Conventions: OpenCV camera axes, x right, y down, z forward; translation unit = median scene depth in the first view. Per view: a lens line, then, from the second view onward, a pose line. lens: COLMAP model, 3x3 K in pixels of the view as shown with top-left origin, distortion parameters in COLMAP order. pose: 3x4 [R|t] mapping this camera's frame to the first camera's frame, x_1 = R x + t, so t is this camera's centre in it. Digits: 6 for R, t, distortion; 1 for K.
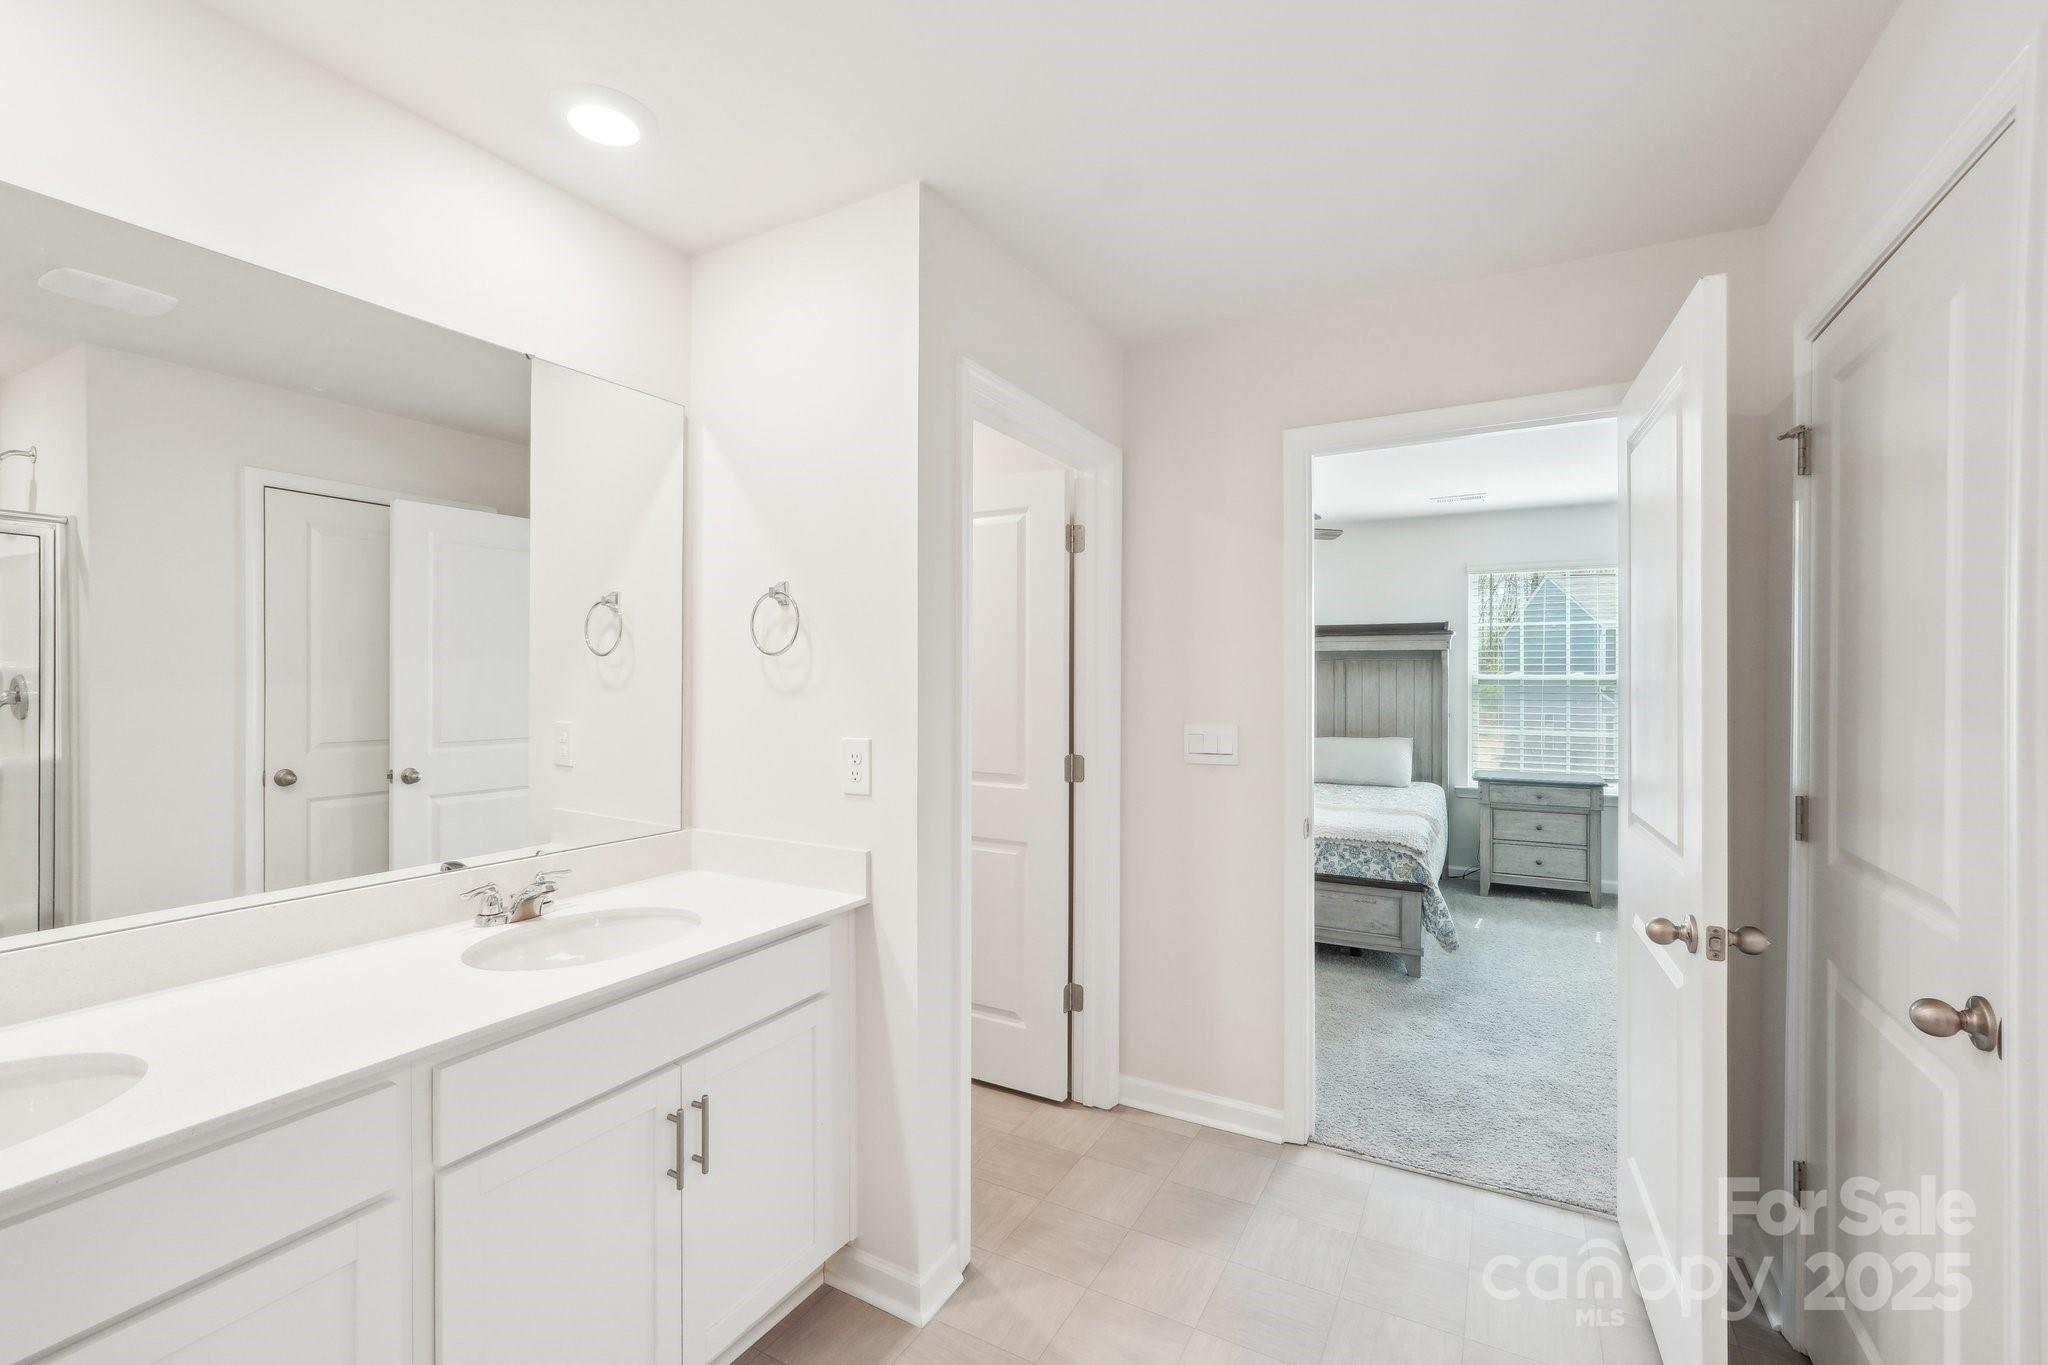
lens RADIAL K [[881.0, 0, 1024.0], [0, 881.0, 682.5], [0, 0, 1]] dist [-0.001012, -0.000051]
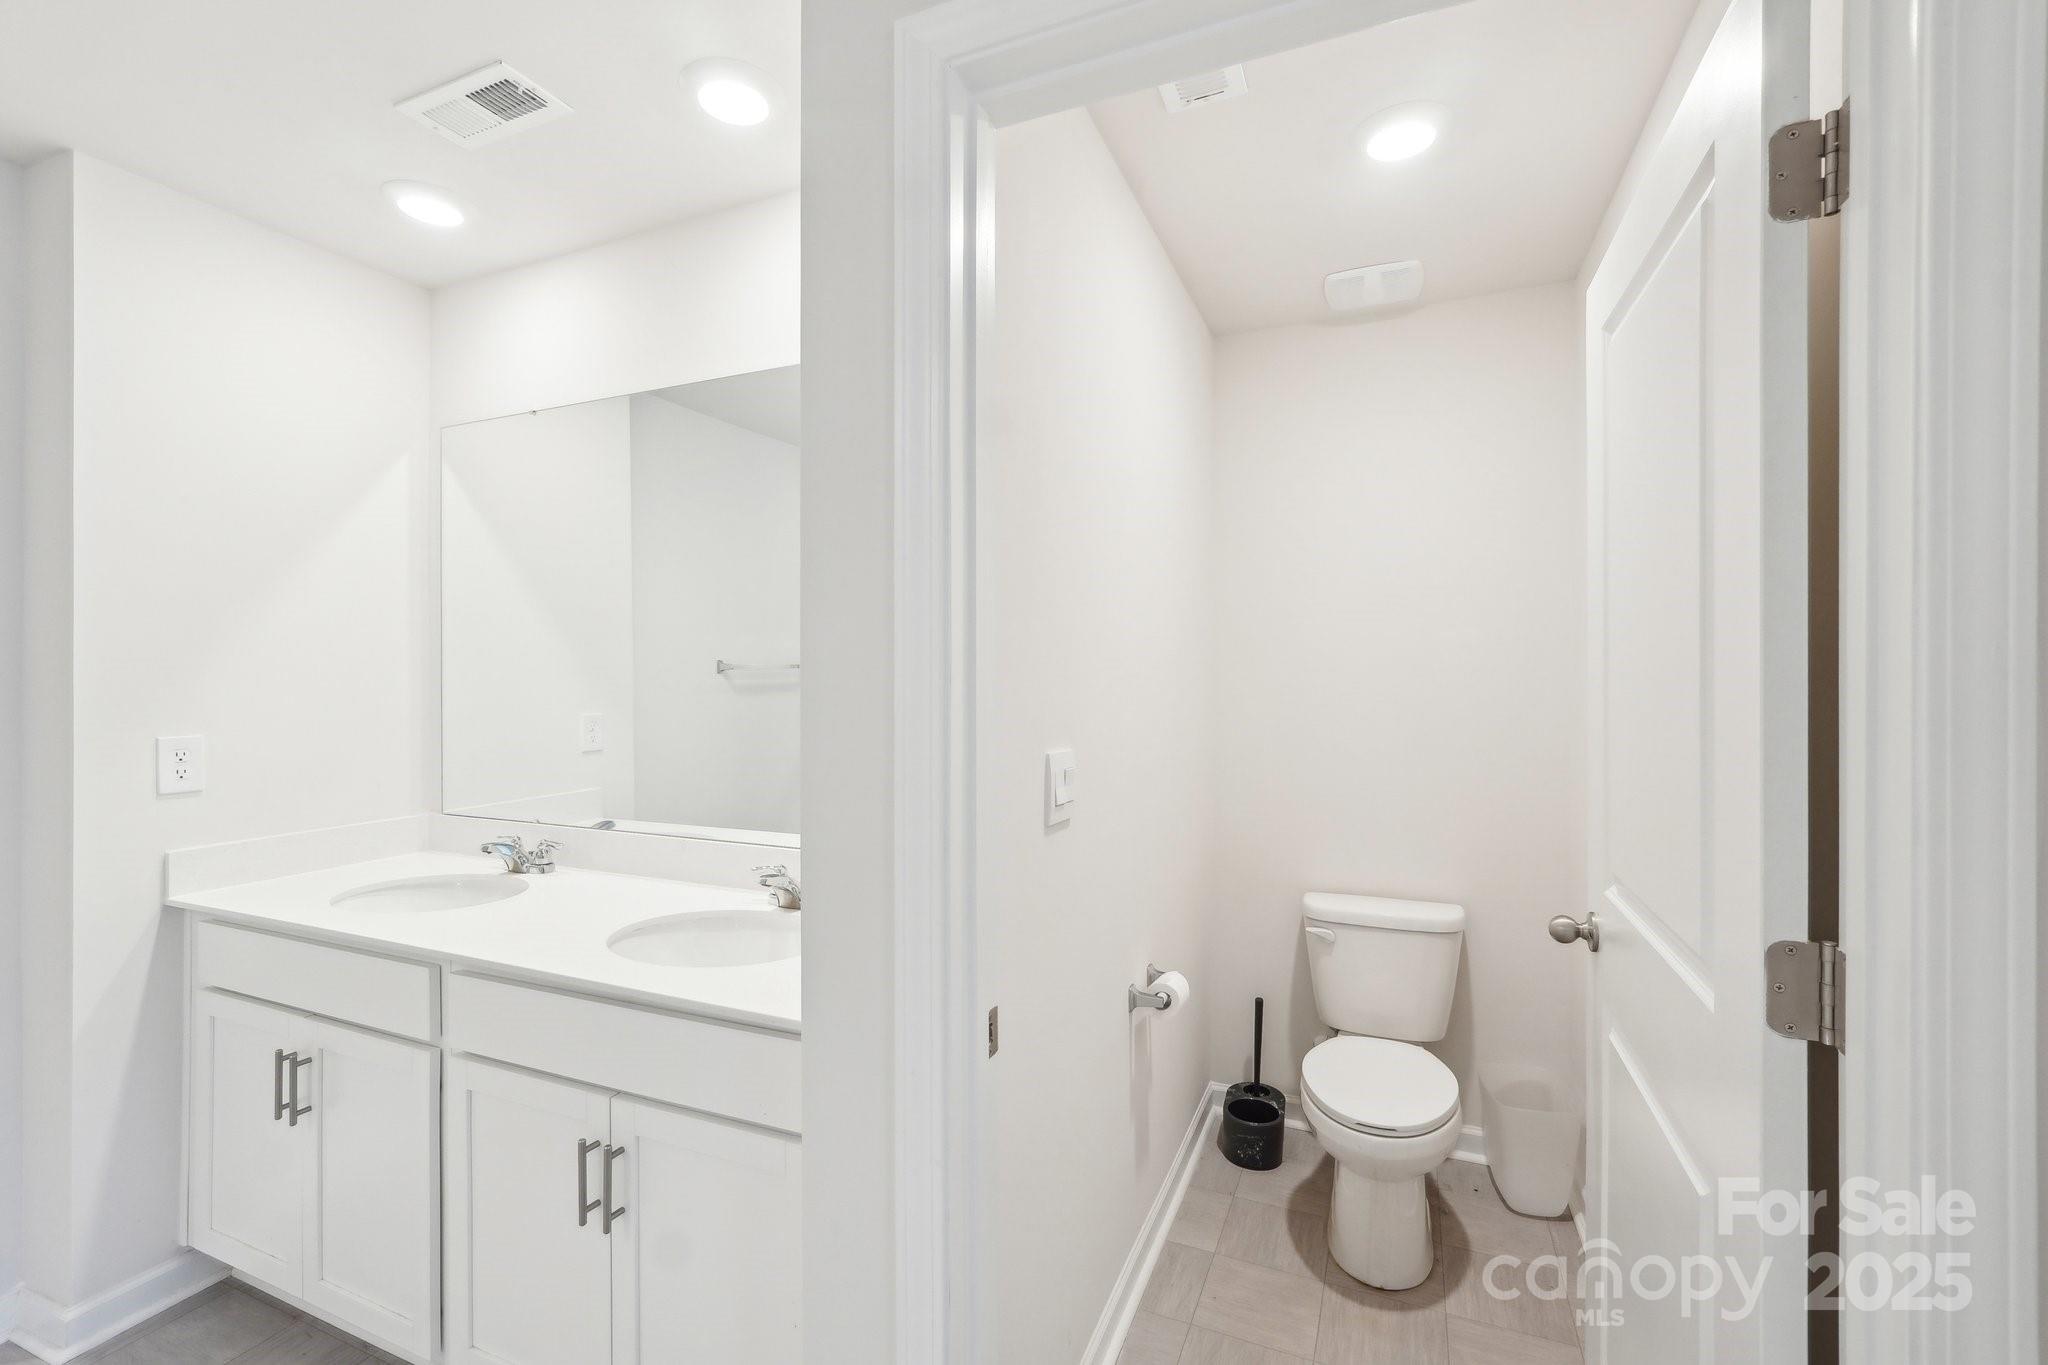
lens RADIAL K [[881.0, 0, 1024.0], [0, 881.0, 682.5], [0, 0, 1]] dist [-0.001012, -0.000051]
pose [[0.095118, 0.001493, -0.995465, 0.553807], [-0.004824, 0.999988, 0.001039, 0.010100], [0.995454, 0.004703, 0.095124, 1.360128]]
